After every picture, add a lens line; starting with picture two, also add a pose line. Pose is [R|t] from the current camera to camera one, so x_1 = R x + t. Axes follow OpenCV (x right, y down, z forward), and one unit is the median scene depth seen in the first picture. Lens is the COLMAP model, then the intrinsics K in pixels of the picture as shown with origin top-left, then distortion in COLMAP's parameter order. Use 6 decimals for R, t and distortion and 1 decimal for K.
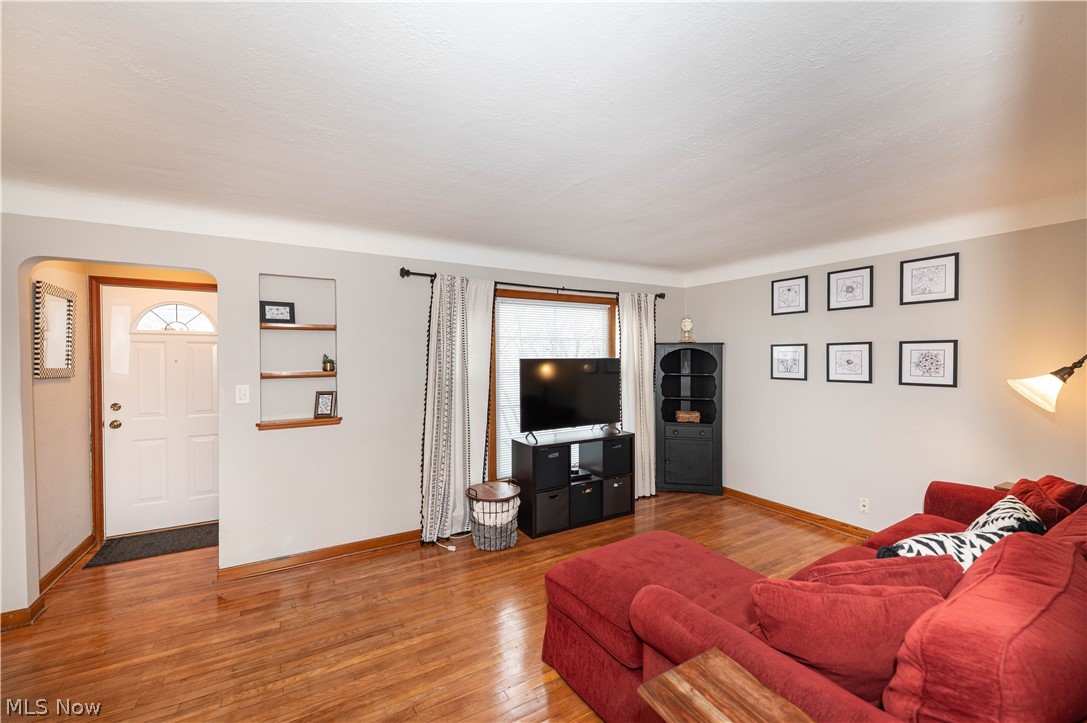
lens RADIAL K [[430.8, 0, 536.6], [0, 430.8, 358.7], [0, 0, 1]] dist [-0.001207, 0.000360]
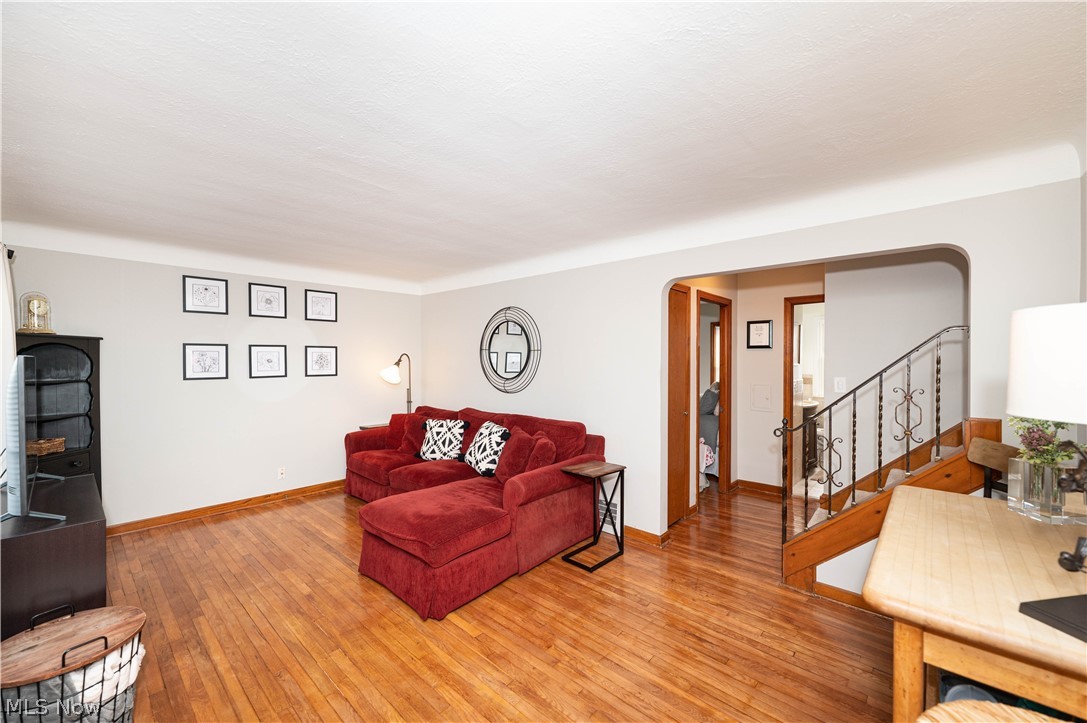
lens RADIAL K [[430.8, 0, 546.3], [0, 430.8, 357.4], [0, 0, 1]] dist [-0.001207, 0.000360]
pose [[-0.306885, 0.006370, 0.951725, -0.705401], [0.005178, 0.999974, -0.005023, 0.008206], [-0.951732, 0.003387, -0.306910, 0.656967]]
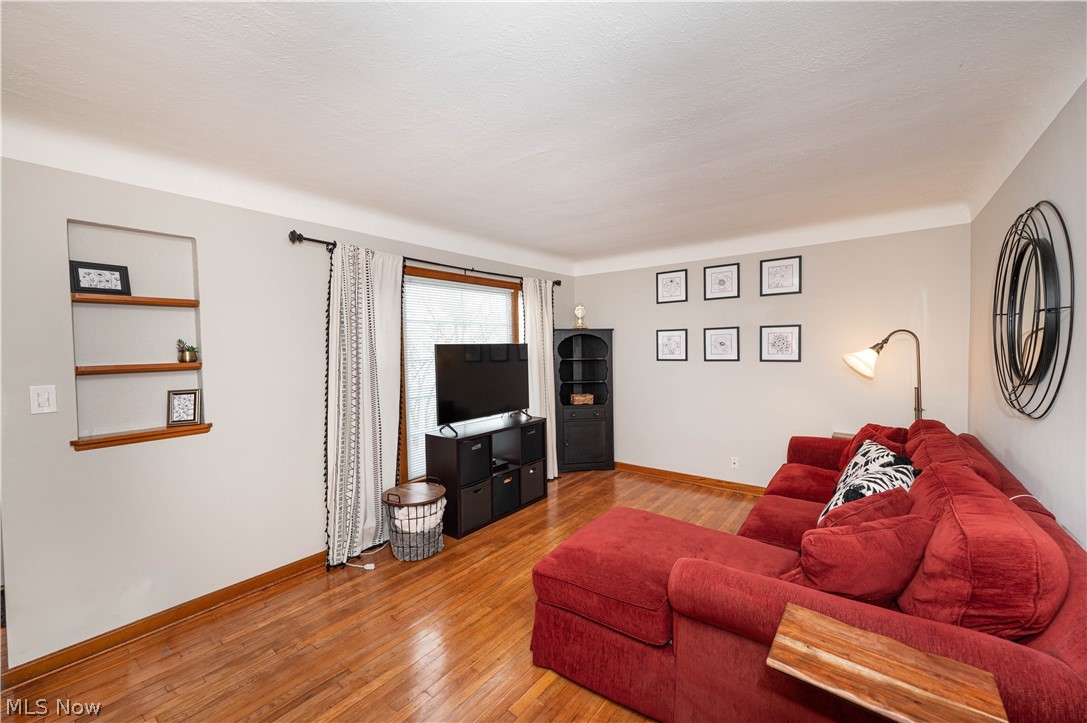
lens RADIAL K [[430.8, 0, 538.3], [0, 430.8, 357.8], [0, 0, 1]] dist [-0.001207, 0.000360]
pose [[0.930448, -0.021959, 0.365766, -0.183586], [0.015613, 0.999672, 0.020299, 0.014579], [-0.366092, -0.013176, 0.930485, 0.088256]]
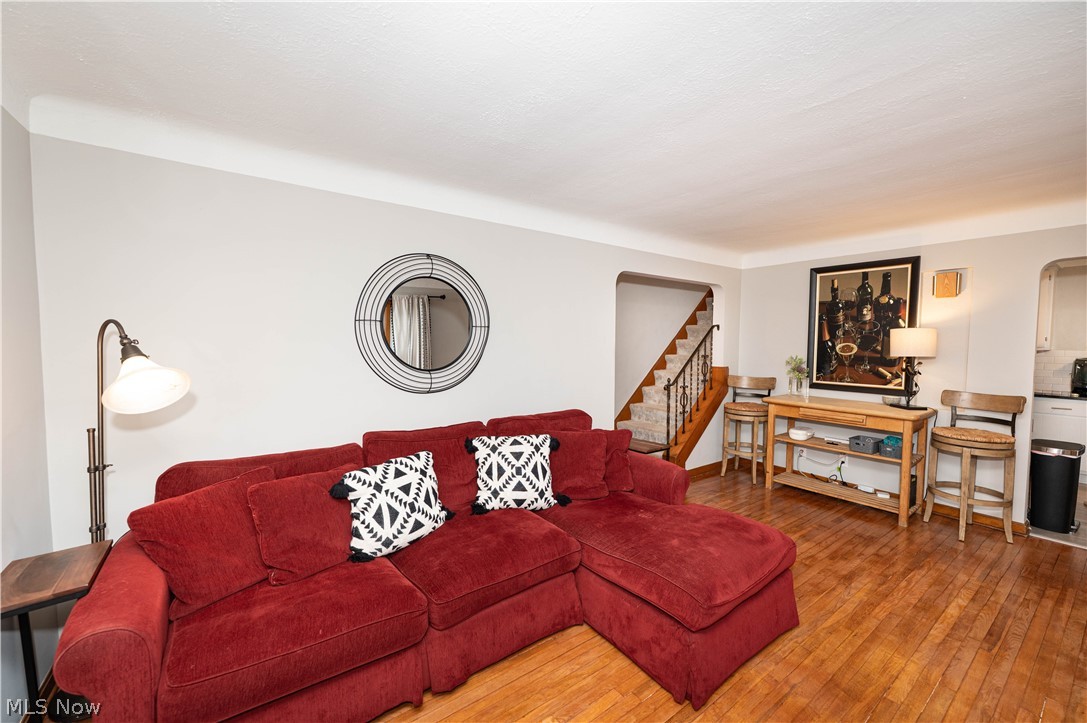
lens RADIAL K [[430.8, 0, 546.1], [0, 430.8, 361.4], [0, 0, 1]] dist [-0.001207, 0.000360]
pose [[-0.993793, 0.001927, -0.111226, 0.450562], [-0.004432, 0.998370, 0.056897, 0.001996], [0.111155, 0.057037, -0.992165, 1.197736]]
